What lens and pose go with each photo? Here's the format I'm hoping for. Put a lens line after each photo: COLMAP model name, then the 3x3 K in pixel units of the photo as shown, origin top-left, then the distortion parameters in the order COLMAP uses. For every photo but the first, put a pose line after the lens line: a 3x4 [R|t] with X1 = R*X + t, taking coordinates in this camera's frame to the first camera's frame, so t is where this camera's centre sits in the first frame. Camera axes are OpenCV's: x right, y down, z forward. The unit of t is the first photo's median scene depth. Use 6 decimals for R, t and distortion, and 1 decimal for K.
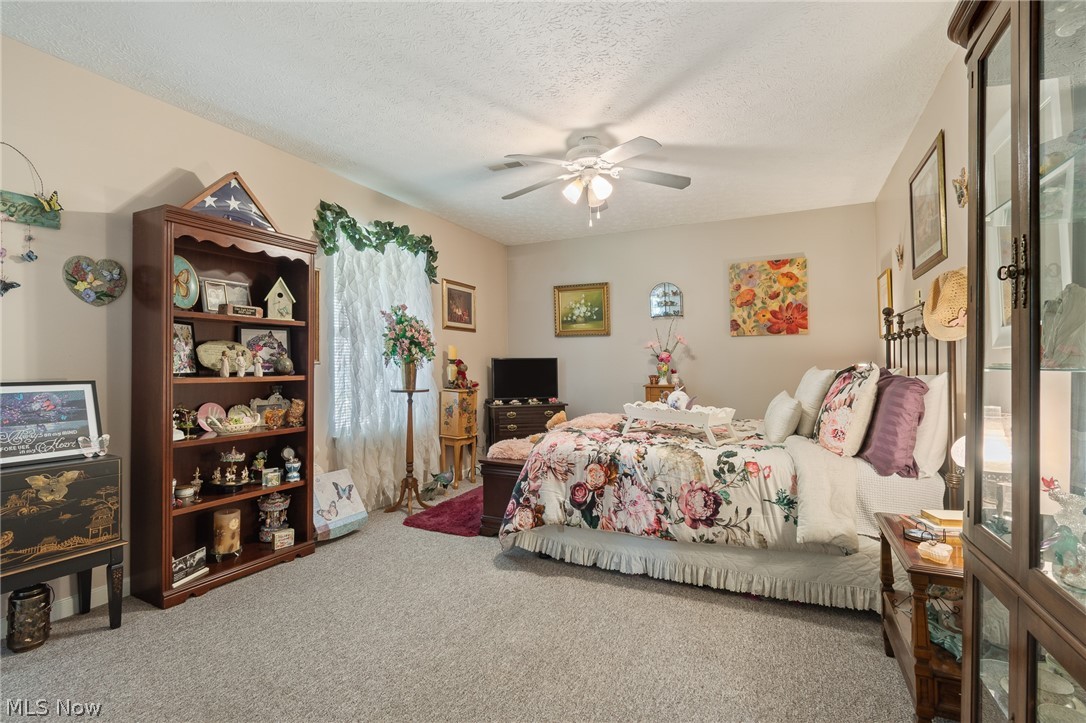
lens RADIAL K [[502.0, 0, 547.6], [0, 502.0, 361.3], [0, 0, 1]] dist [-0.001349, -0.000699]
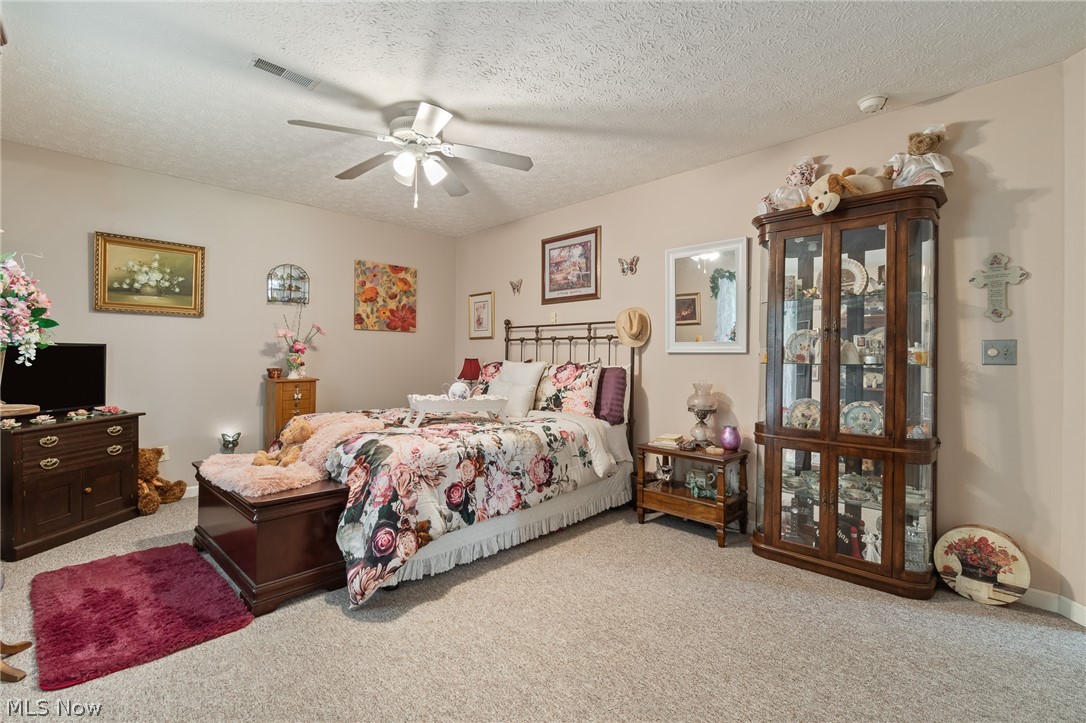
lens RADIAL K [[460.9, 0, 542.2], [0, 460.9, 356.3], [0, 0, 1]] dist [0.000838, -0.000099]
pose [[0.353653, 0.007004, 0.935350, -0.674775], [-0.016947, 0.999856, -0.001079, 0.000003], [-0.935223, -0.015470, 0.353721, 0.524752]]
